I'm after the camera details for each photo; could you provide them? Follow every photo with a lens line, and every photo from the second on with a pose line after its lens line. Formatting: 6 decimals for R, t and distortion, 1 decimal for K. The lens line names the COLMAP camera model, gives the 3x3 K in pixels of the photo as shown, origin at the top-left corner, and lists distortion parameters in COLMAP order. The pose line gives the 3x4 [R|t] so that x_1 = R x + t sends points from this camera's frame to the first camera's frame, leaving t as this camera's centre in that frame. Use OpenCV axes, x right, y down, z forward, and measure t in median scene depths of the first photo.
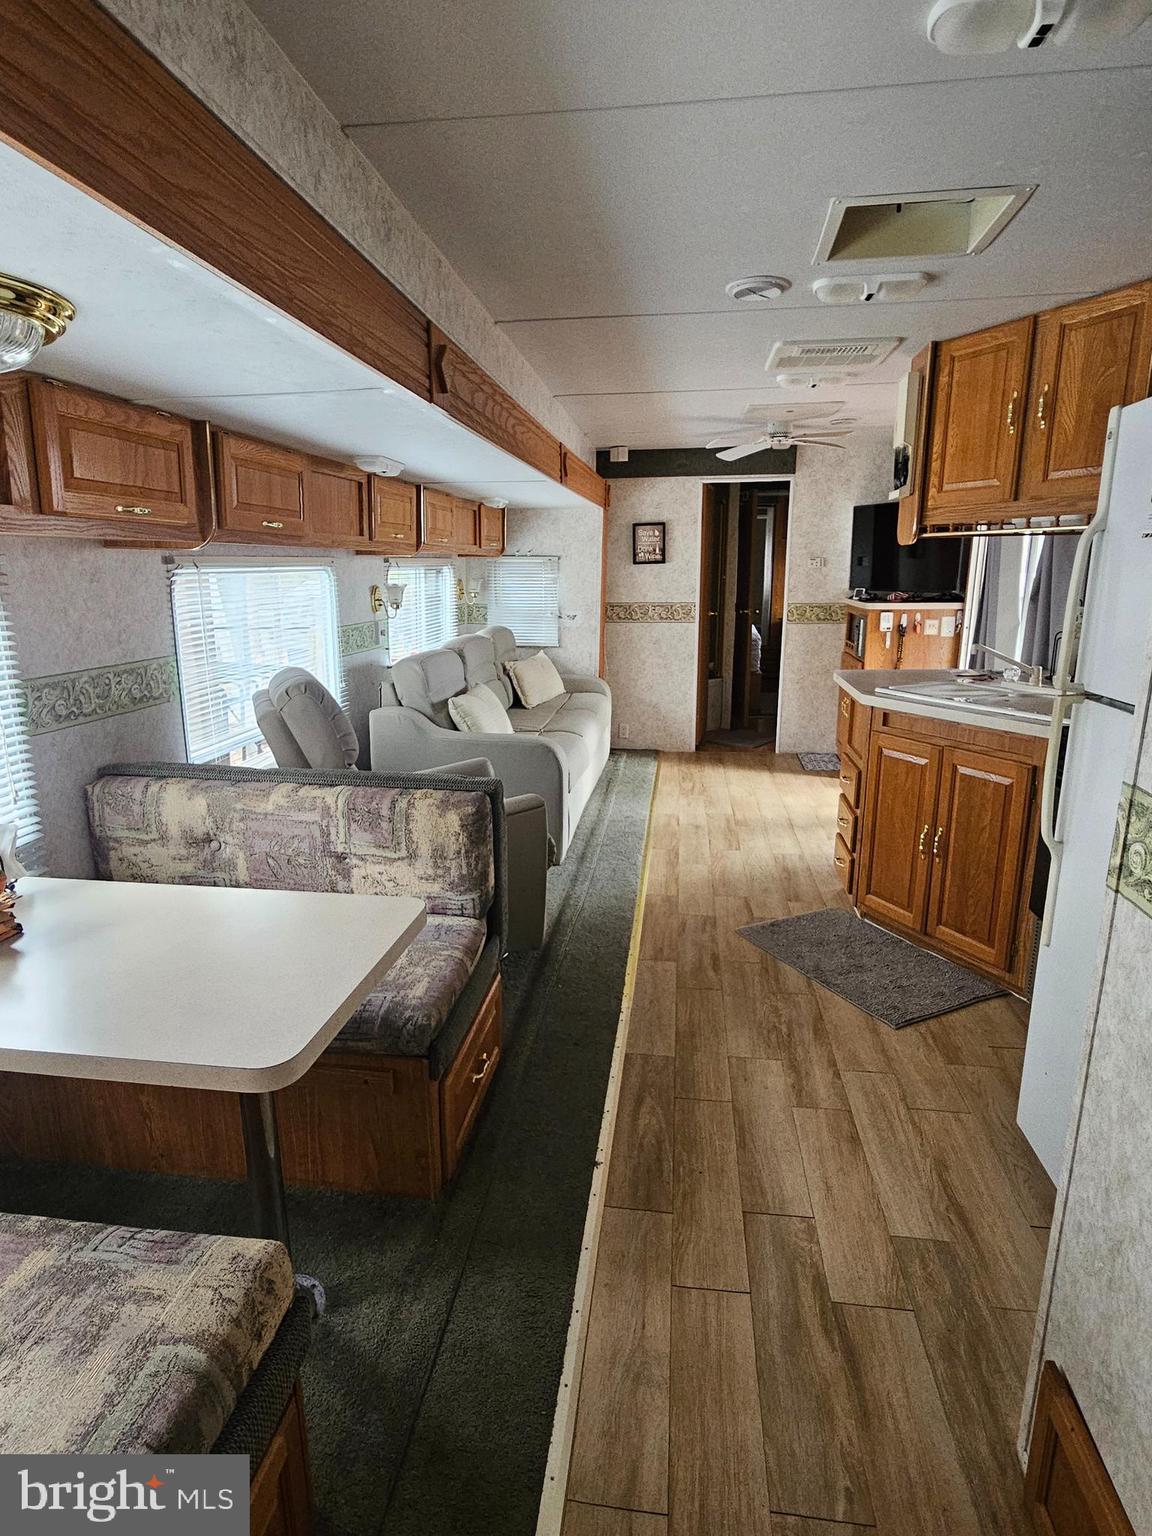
lens RADIAL K [[835.4, 0, 563.3], [0, 835.4, 772.9], [0, 0, 1]] dist [0.000879, 0.001354]
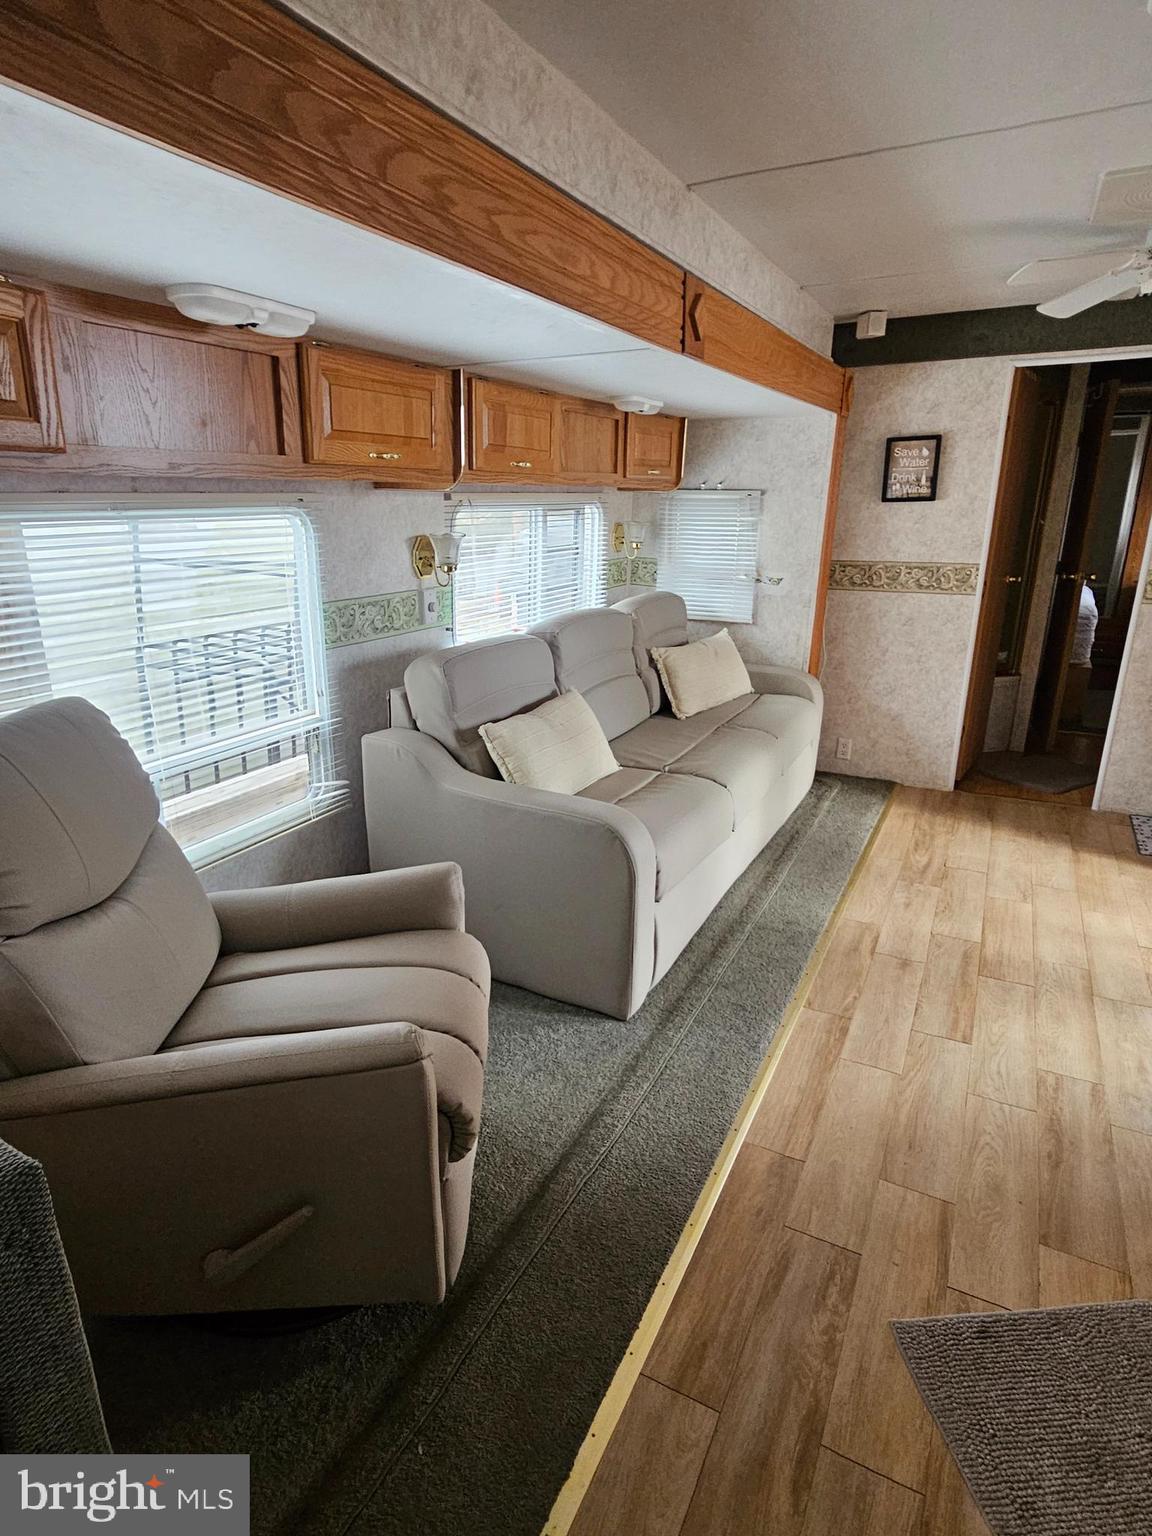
lens RADIAL K [[845.1, 0, 553.8], [0, 845.1, 780.1], [0, 0, 1]] dist [-0.000783, -0.000690]
pose [[0.940040, 0.109113, -0.323140, 0.147403], [-0.083577, 0.992253, 0.091919, -0.134402], [0.330666, -0.059401, 0.941877, 0.513950]]
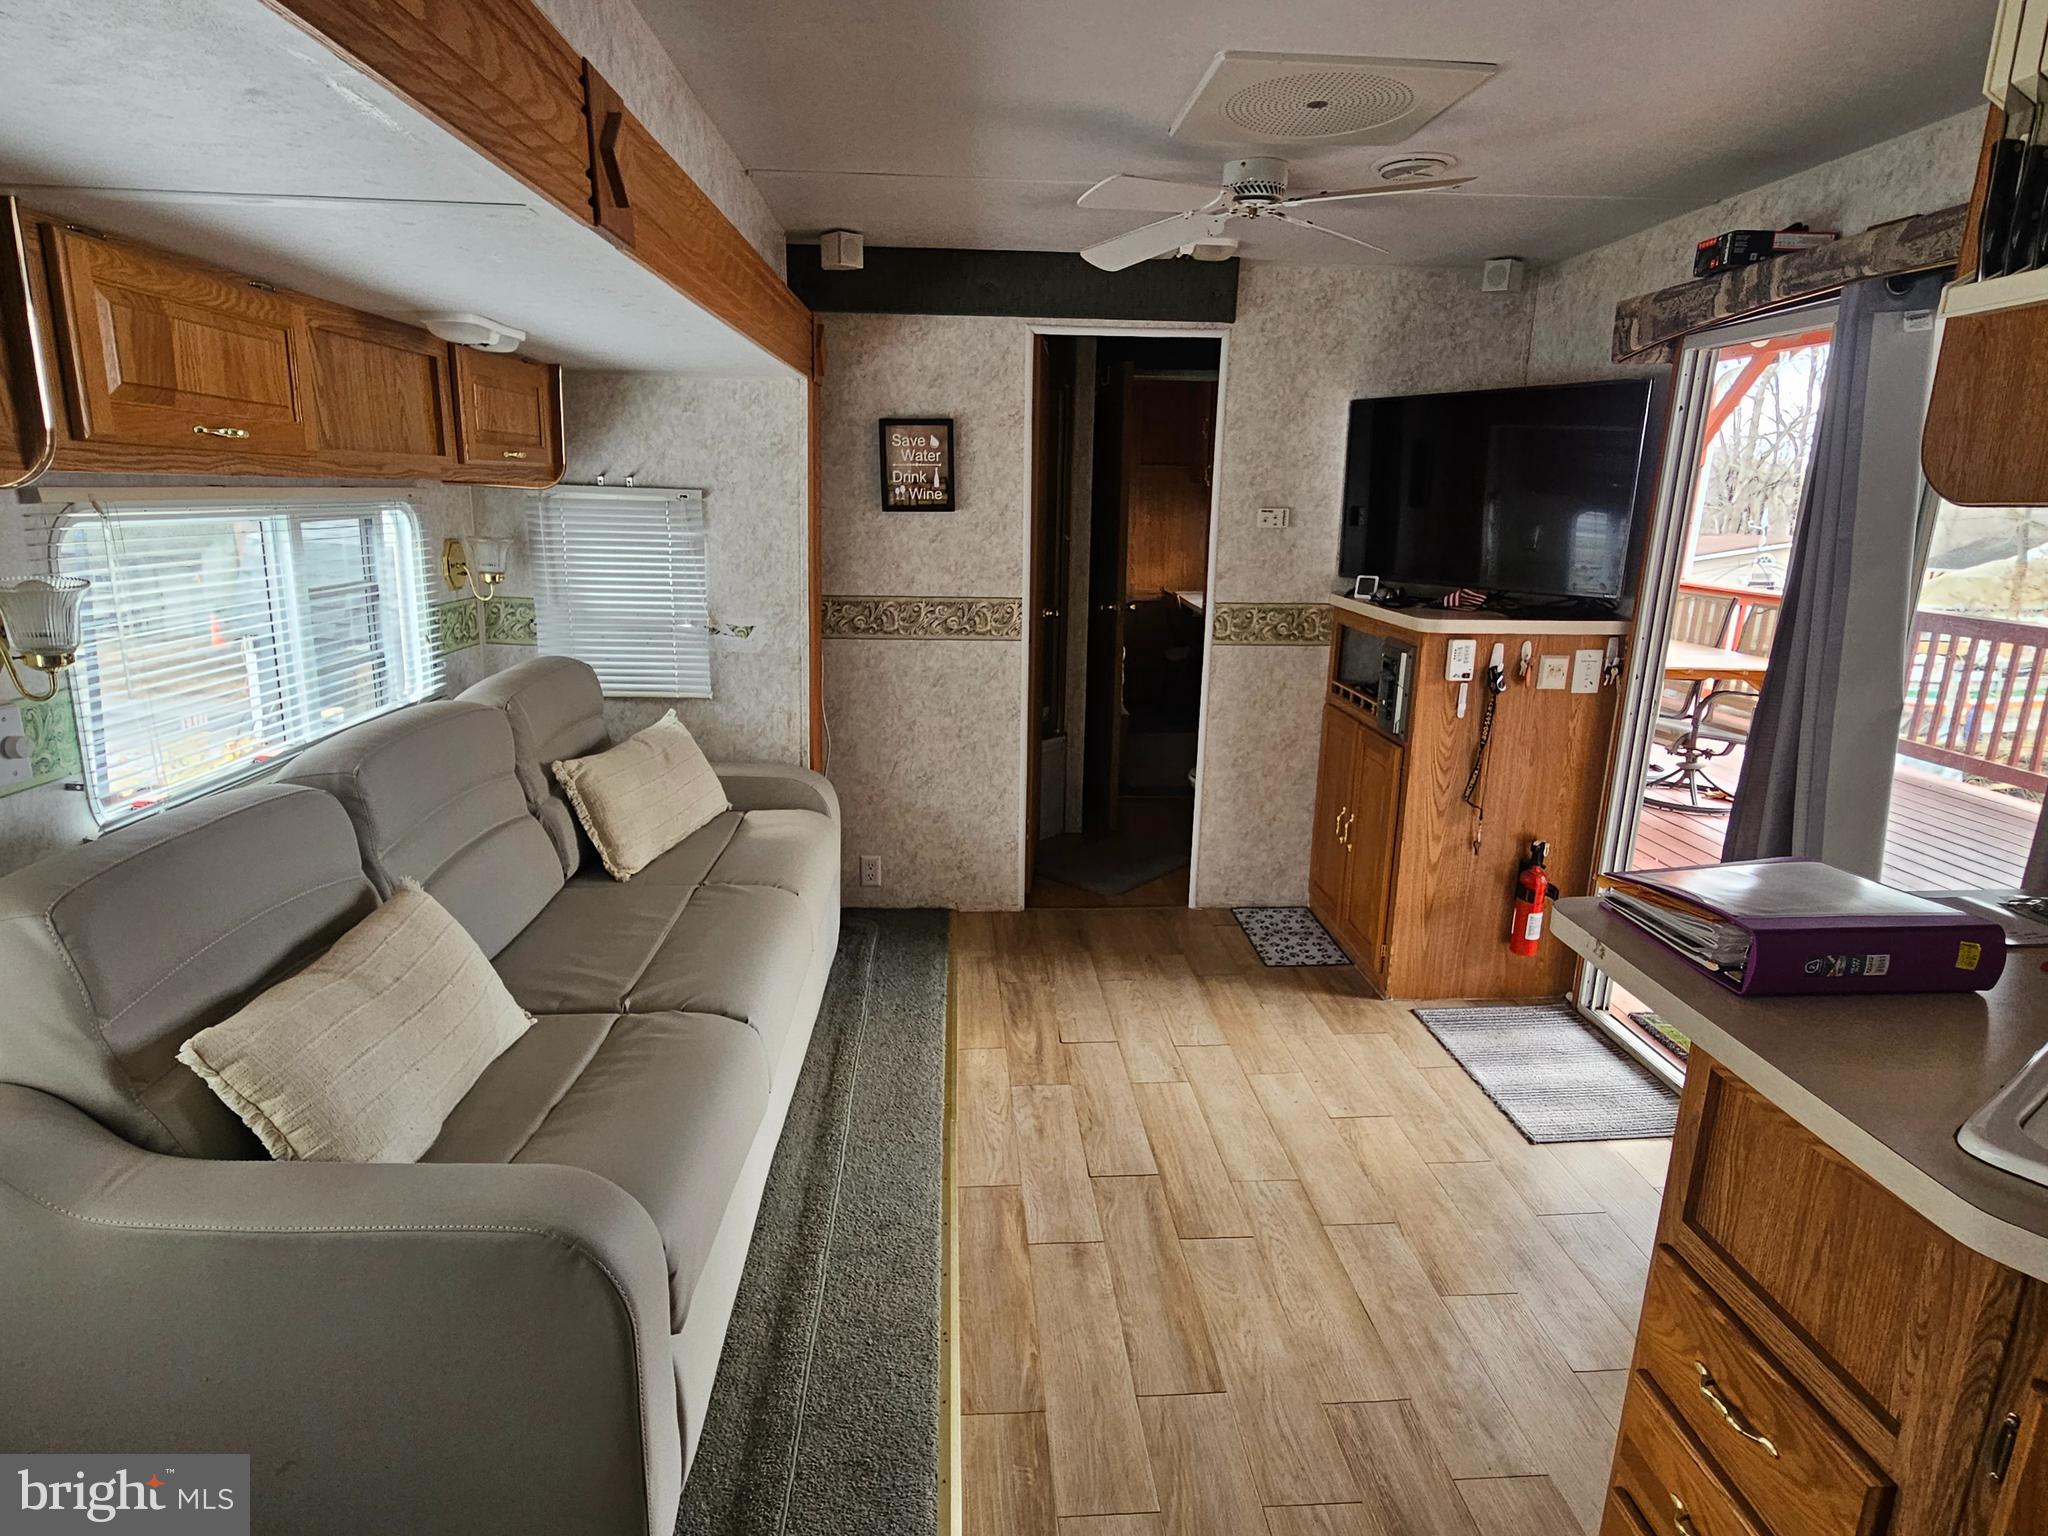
lens RADIAL K [[1126.8, 0, 1034.9], [0, 1126.8, 784.3], [0, 0, 1]] dist [-0.000783, -0.000690]
pose [[0.977466, -0.026763, 0.209389, 0.062041], [0.024801, 0.999620, 0.011992, -0.202090], [-0.209630, -0.006529, 0.977759, 0.731552]]
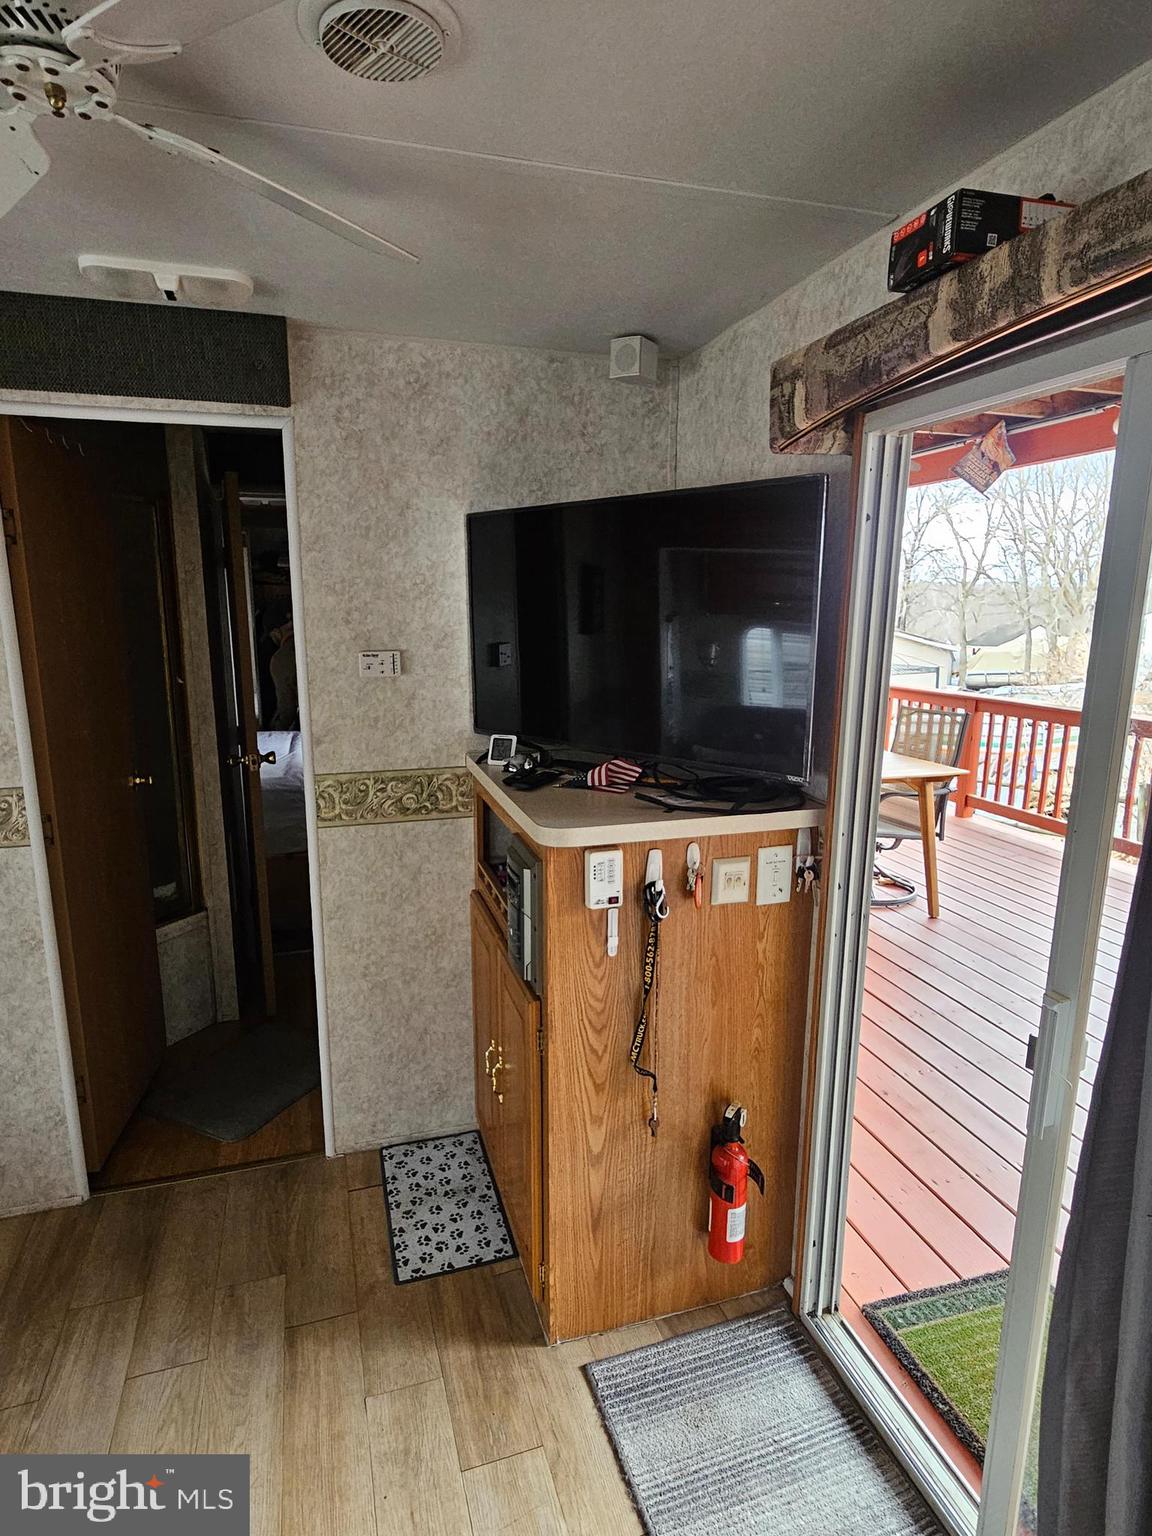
lens RADIAL K [[849.3, 0, 576.0], [0, 849.3, 768.0], [0, 0, 1]] dist [-0.001269, -0.000394]
pose [[0.900824, -0.069434, 0.428596, 0.391874], [0.093399, 0.995009, -0.035111, -0.333615], [-0.424019, 0.071659, 0.902814, 1.141898]]
